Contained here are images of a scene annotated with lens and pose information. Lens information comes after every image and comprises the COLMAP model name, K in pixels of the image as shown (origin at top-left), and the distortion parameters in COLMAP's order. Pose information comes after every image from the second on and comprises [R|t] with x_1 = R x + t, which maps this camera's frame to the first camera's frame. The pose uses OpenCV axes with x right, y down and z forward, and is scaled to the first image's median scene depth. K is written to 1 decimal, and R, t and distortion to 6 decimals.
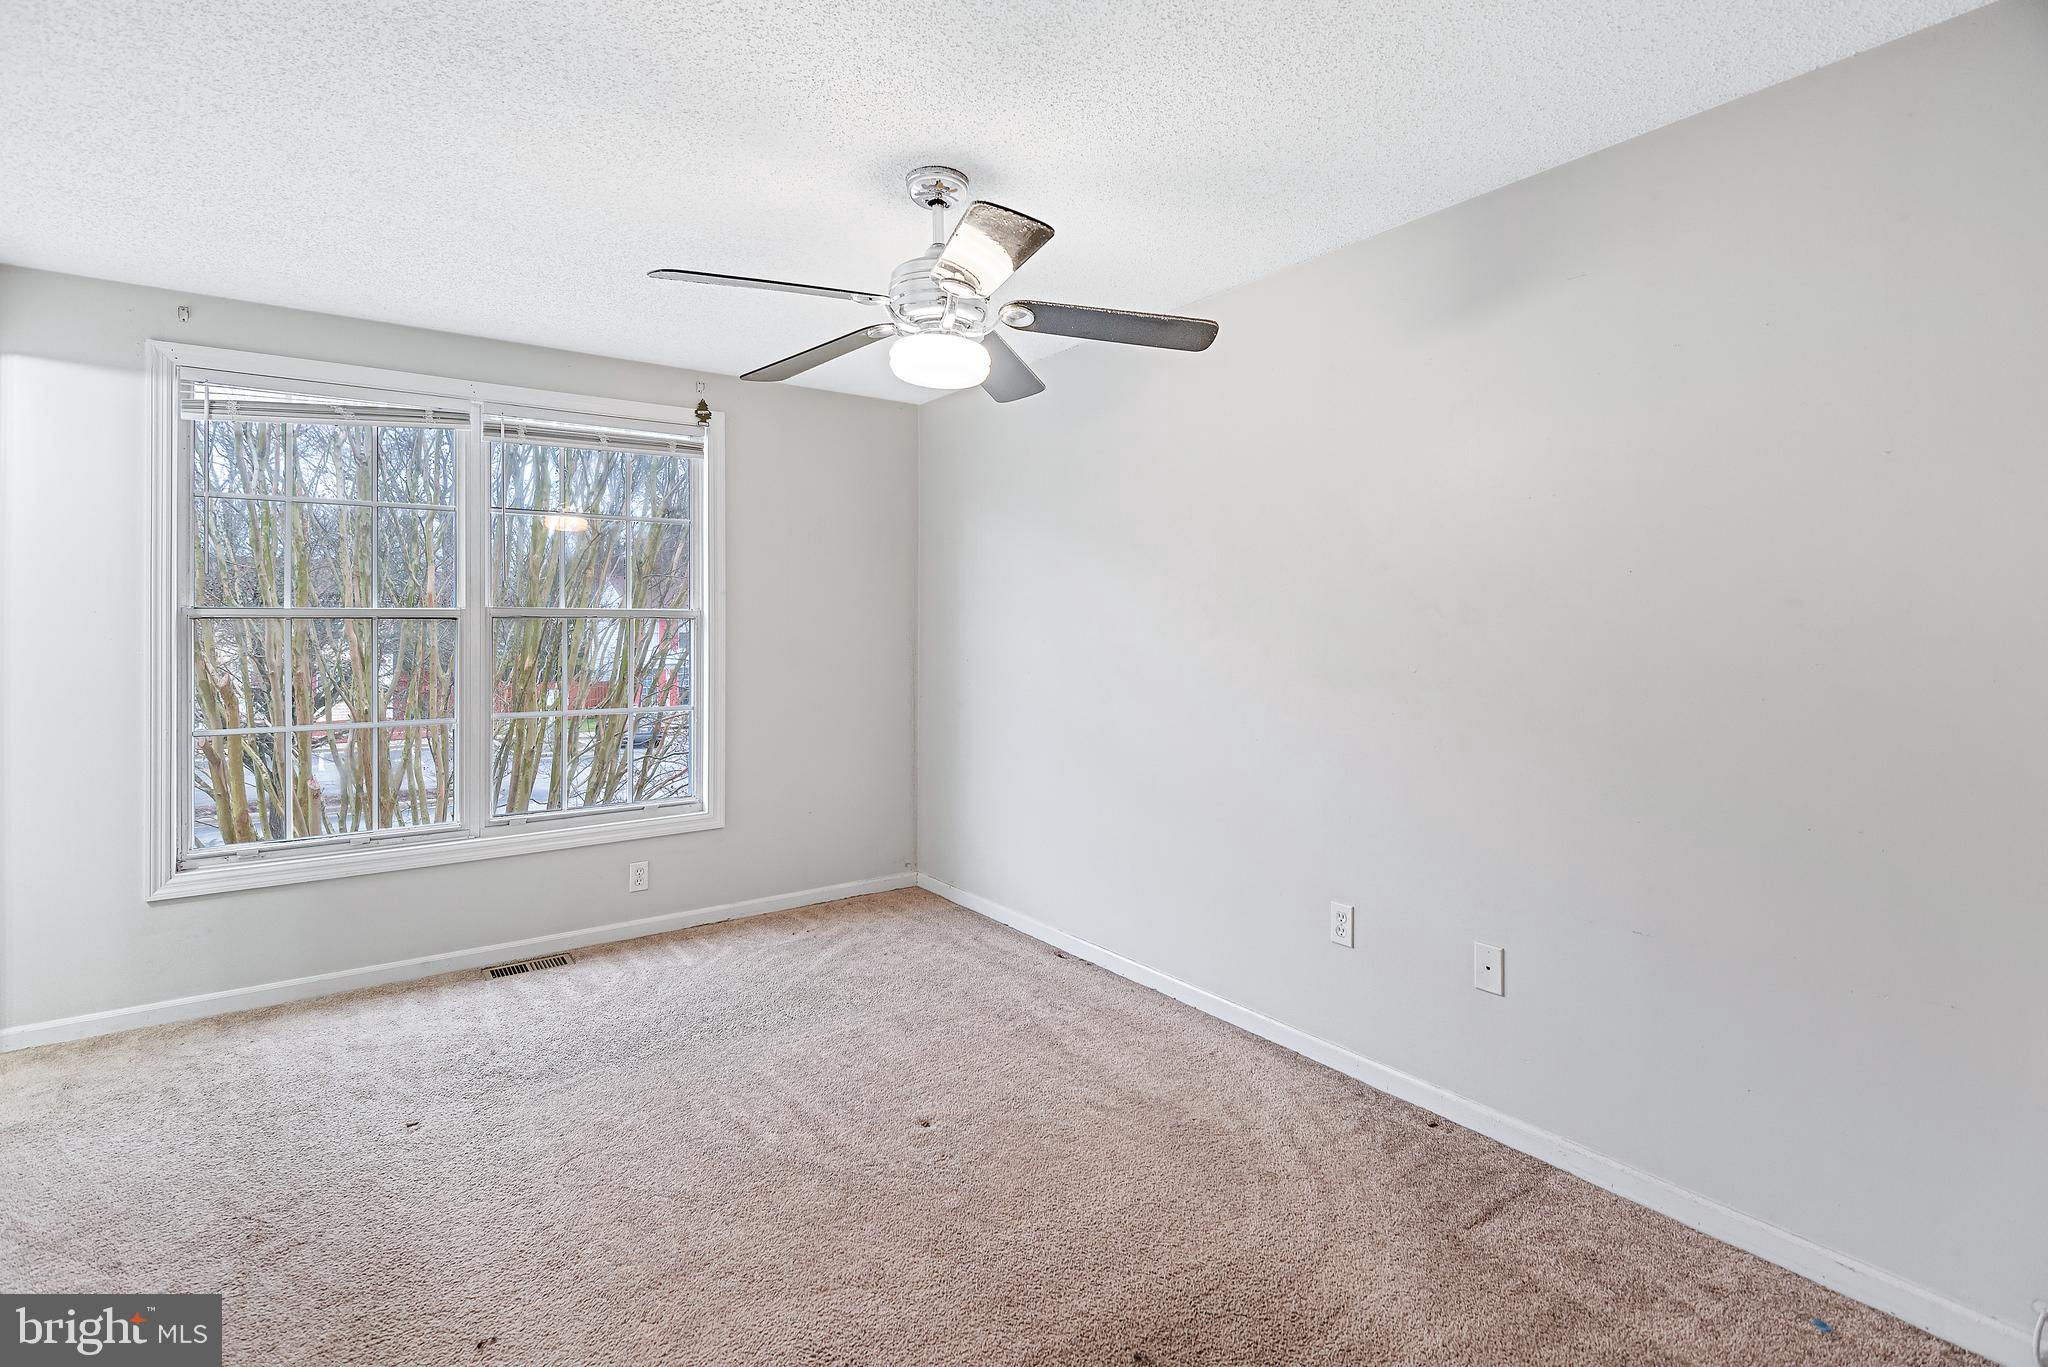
lens RADIAL K [[989.8, 0, 1023.3], [0, 989.8, 628.9], [0, 0, 1]] dist [-0.001983, -0.000632]
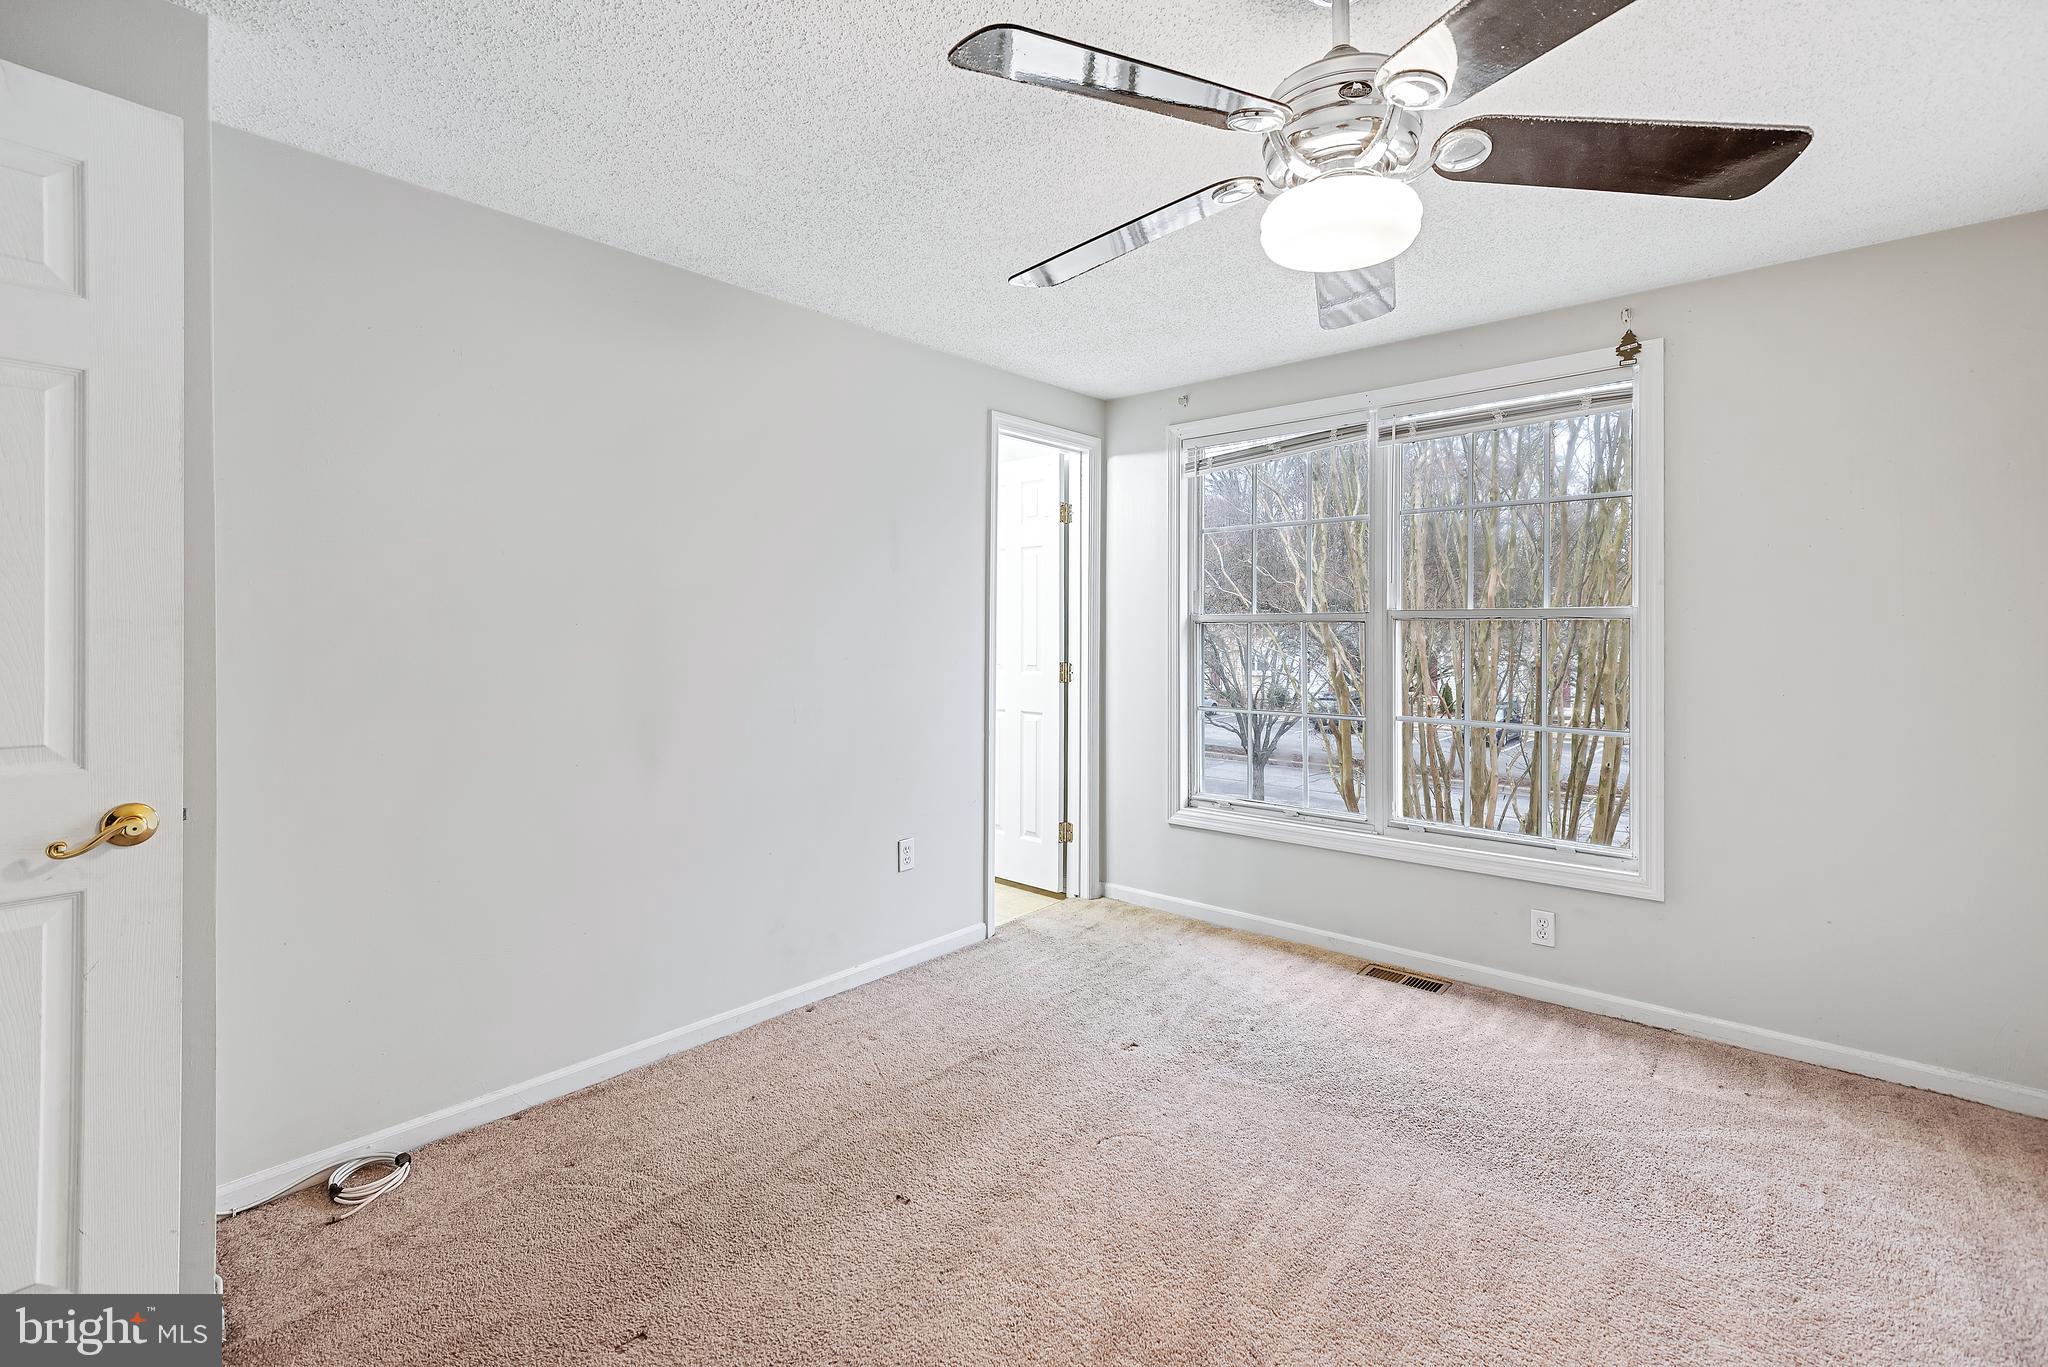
lens RADIAL K [[922.4, 0, 1021.9], [0, 922.4, 635.3], [0, 0, 1]] dist [0.001414, -0.000368]
pose [[0.203061, 0.005052, -0.979153, 0.331225], [-0.002886, 0.999985, 0.004561, 0.000897], [0.979162, 0.001900, 0.203073, 0.476542]]
